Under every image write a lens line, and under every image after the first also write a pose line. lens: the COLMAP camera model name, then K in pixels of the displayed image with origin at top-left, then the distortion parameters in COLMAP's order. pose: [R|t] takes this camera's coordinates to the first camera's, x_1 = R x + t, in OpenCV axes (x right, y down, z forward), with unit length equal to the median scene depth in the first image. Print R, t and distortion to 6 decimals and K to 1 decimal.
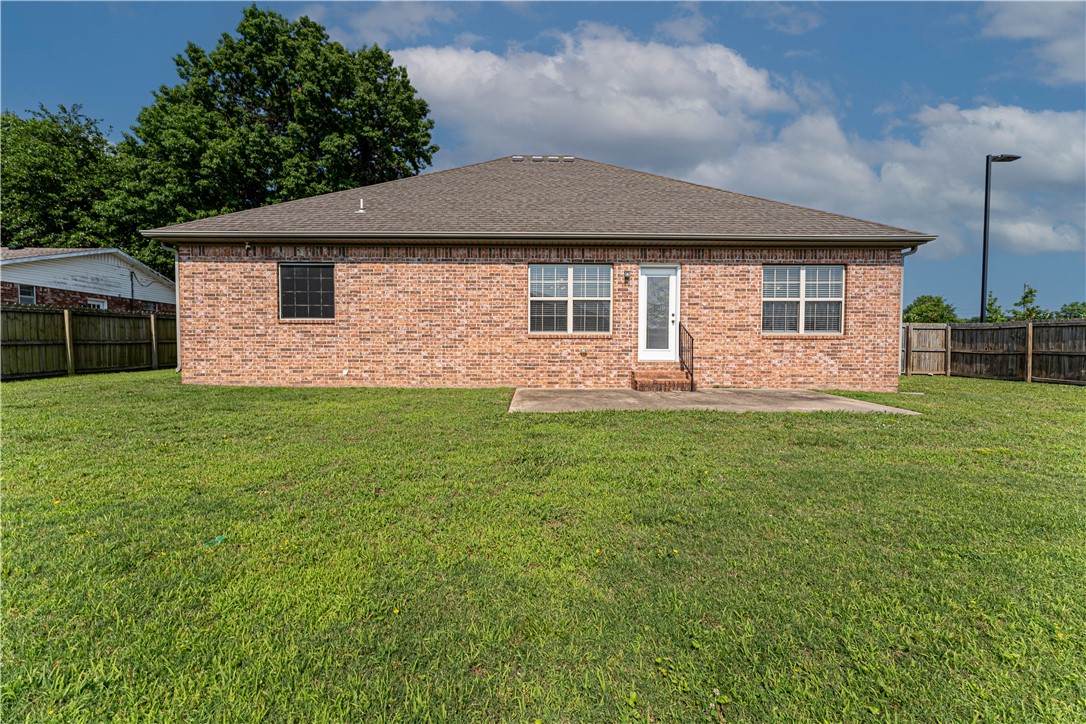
lens RADIAL K [[435.5, 0, 543.6], [0, 435.5, 358.4], [0, 0, 1]] dist [0.001359, -0.000486]
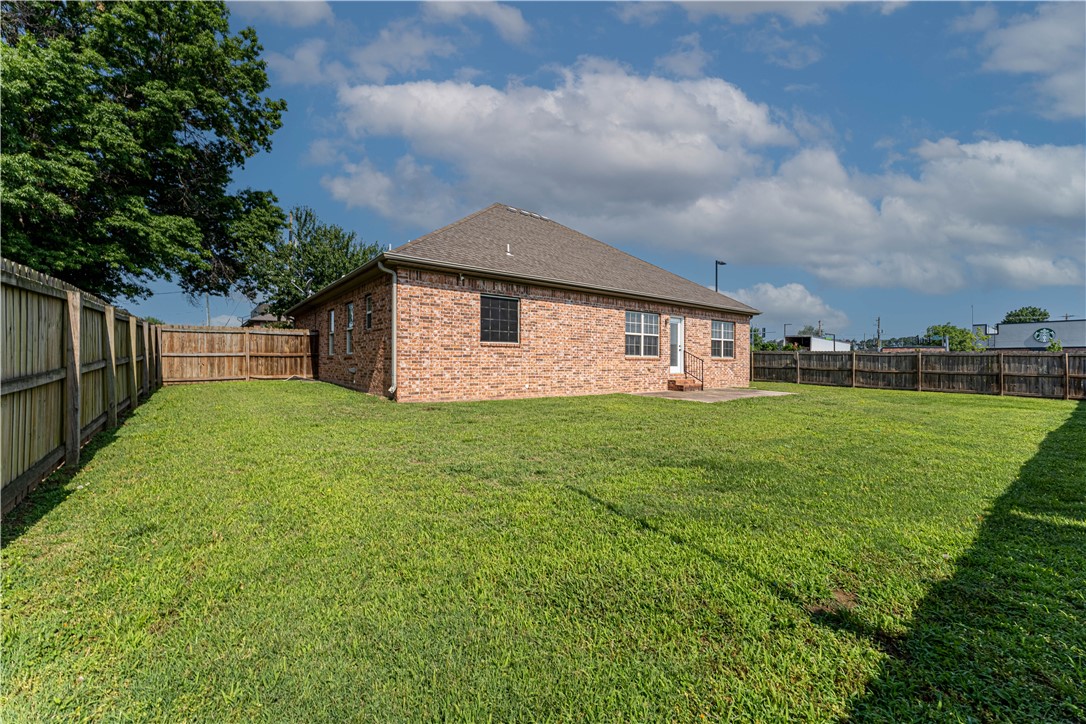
lens RADIAL K [[435.5, 0, 554.1], [0, 435.5, 367.2], [0, 0, 1]] dist [0.001359, -0.000486]
pose [[0.787142, -0.006183, 0.616741, -1.151469], [0.016798, 0.999794, -0.011415, -0.007092], [-0.616543, 0.019345, 0.787083, -0.029621]]
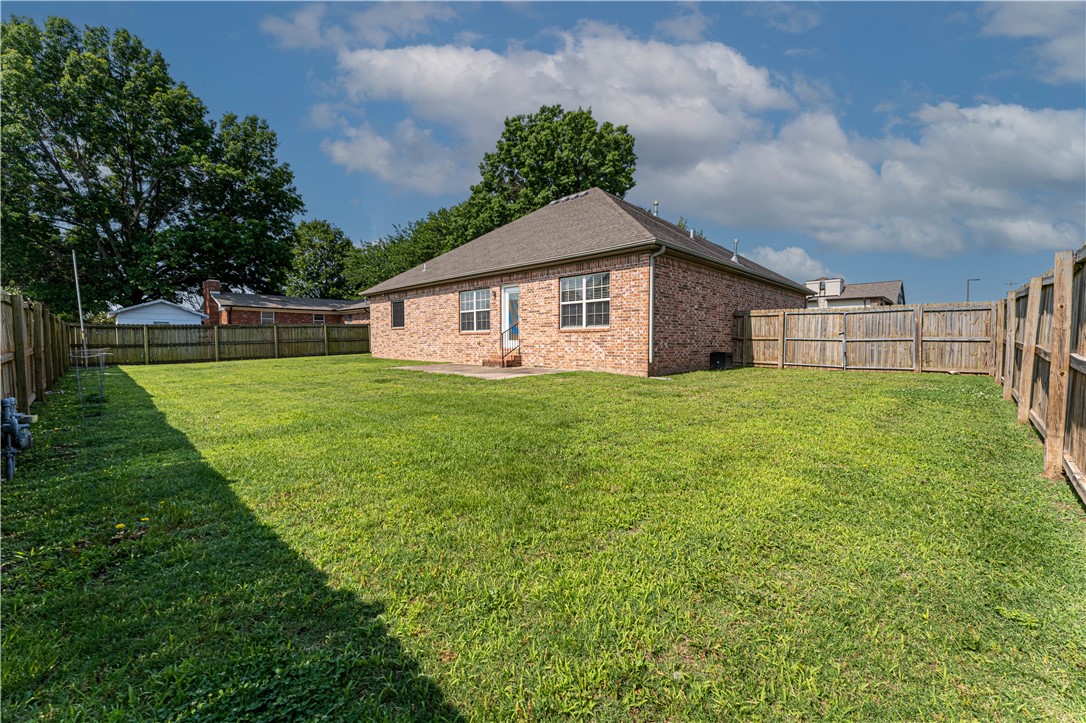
lens RADIAL K [[435.5, 0, 552.6], [0, 435.5, 354.4], [0, 0, 1]] dist [0.001359, -0.000486]
pose [[0.719574, 0.015757, -0.694237, 1.445299], [-0.007991, 0.999864, 0.014411, 0.004640], [0.694370, -0.004822, 0.719602, 0.000702]]
